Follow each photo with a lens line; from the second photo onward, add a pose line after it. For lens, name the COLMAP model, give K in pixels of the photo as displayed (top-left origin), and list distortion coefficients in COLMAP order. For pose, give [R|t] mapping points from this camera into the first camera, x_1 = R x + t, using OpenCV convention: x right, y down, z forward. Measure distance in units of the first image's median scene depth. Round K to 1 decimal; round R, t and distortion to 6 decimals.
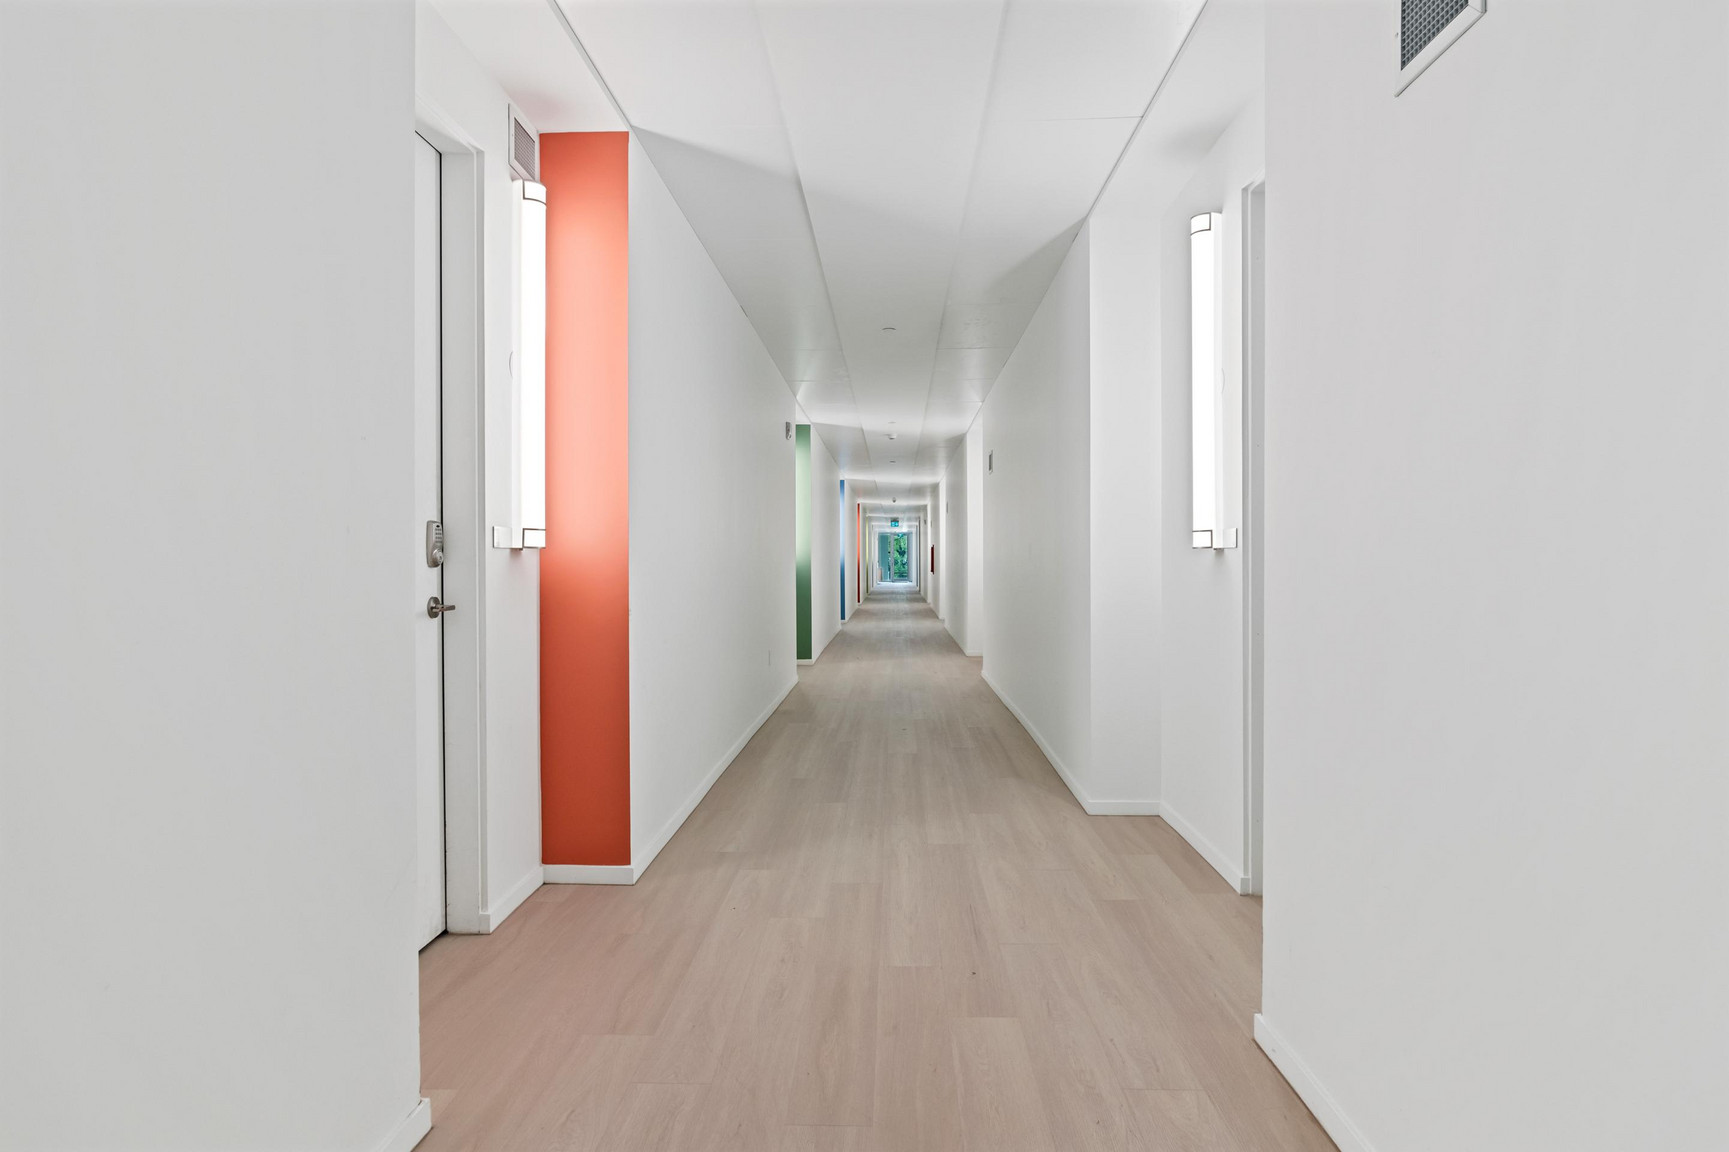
lens RADIAL K [[970.7, 0, 874.2], [0, 970.7, 551.8], [0, 0, 1]] dist [0.001015, 0.000855]
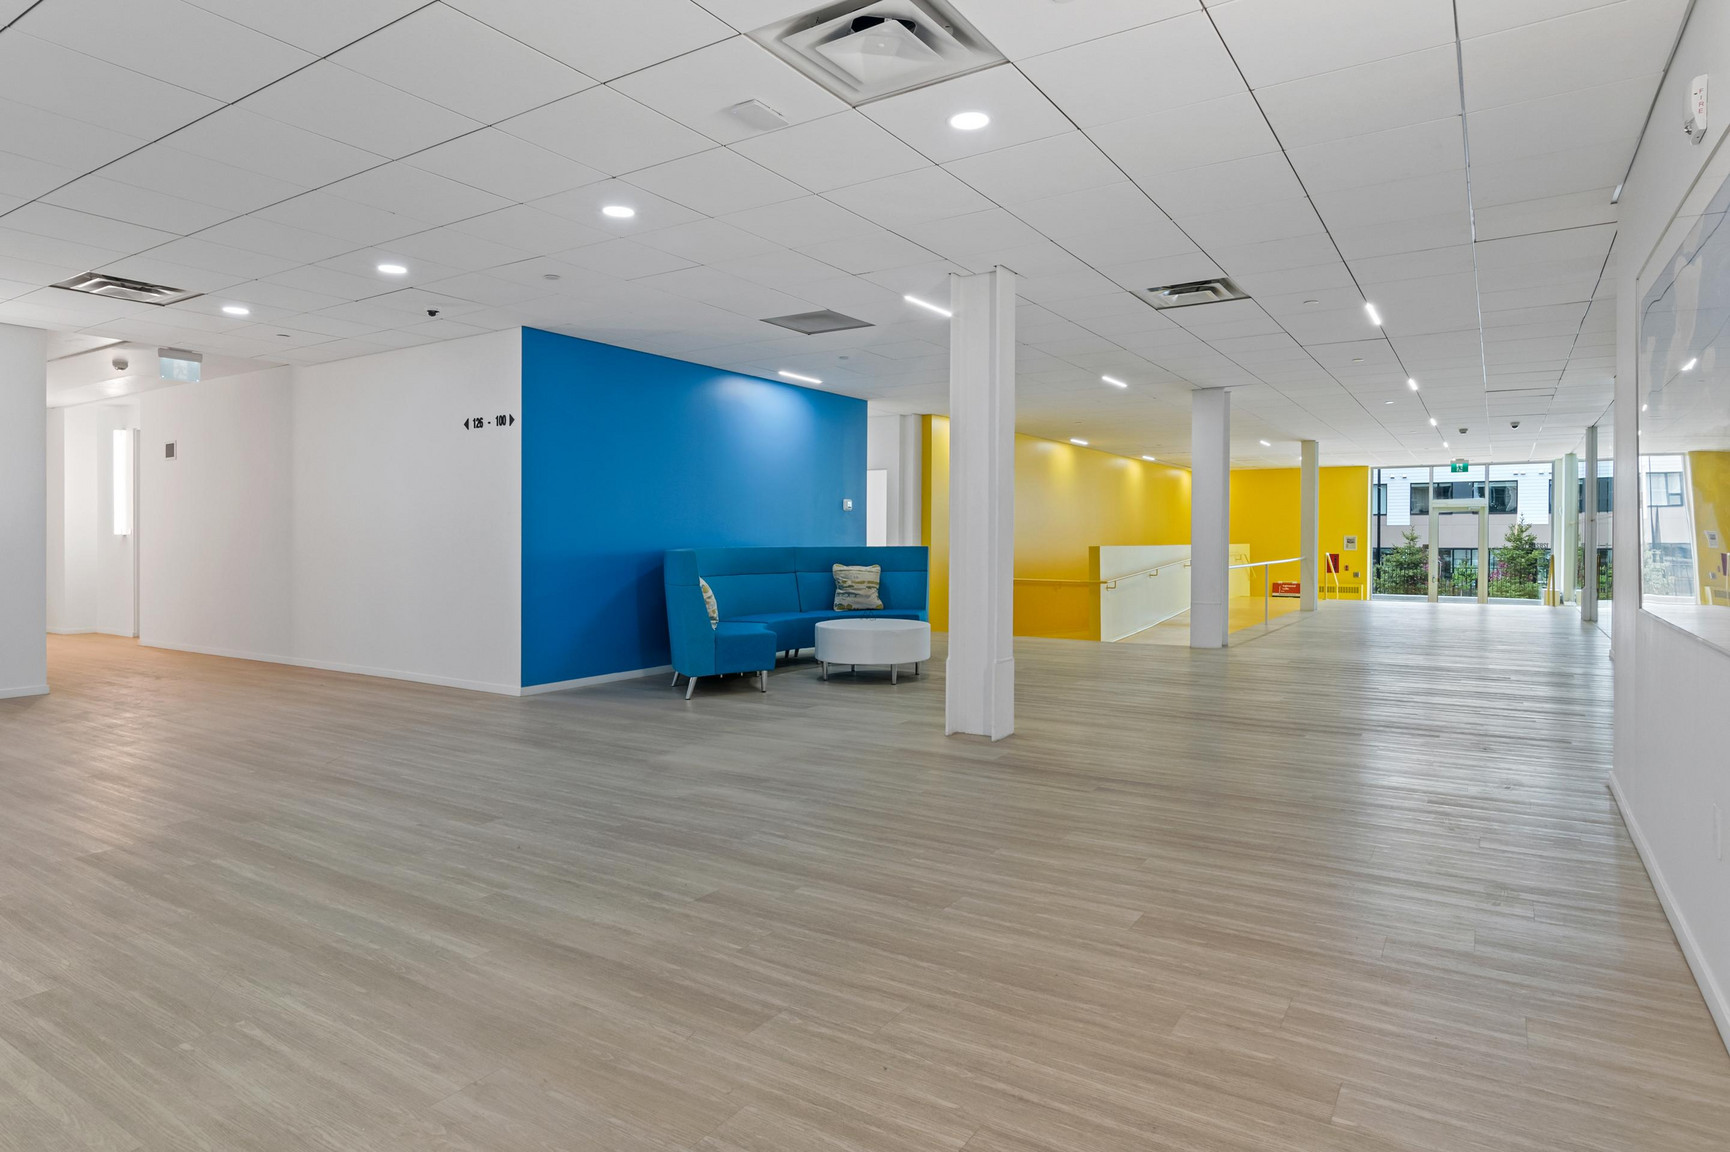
lens RADIAL K [[971.3, 0, 874.7], [0, 971.3, 551.8], [0, 0, 1]] dist [0.001015, 0.000855]
pose [[0.501188, -0.002425, 0.865335, -1.150530], [-0.004454, 0.999976, 0.005382, 0.016771], [-0.865327, -0.006552, 0.501165, -2.685495]]
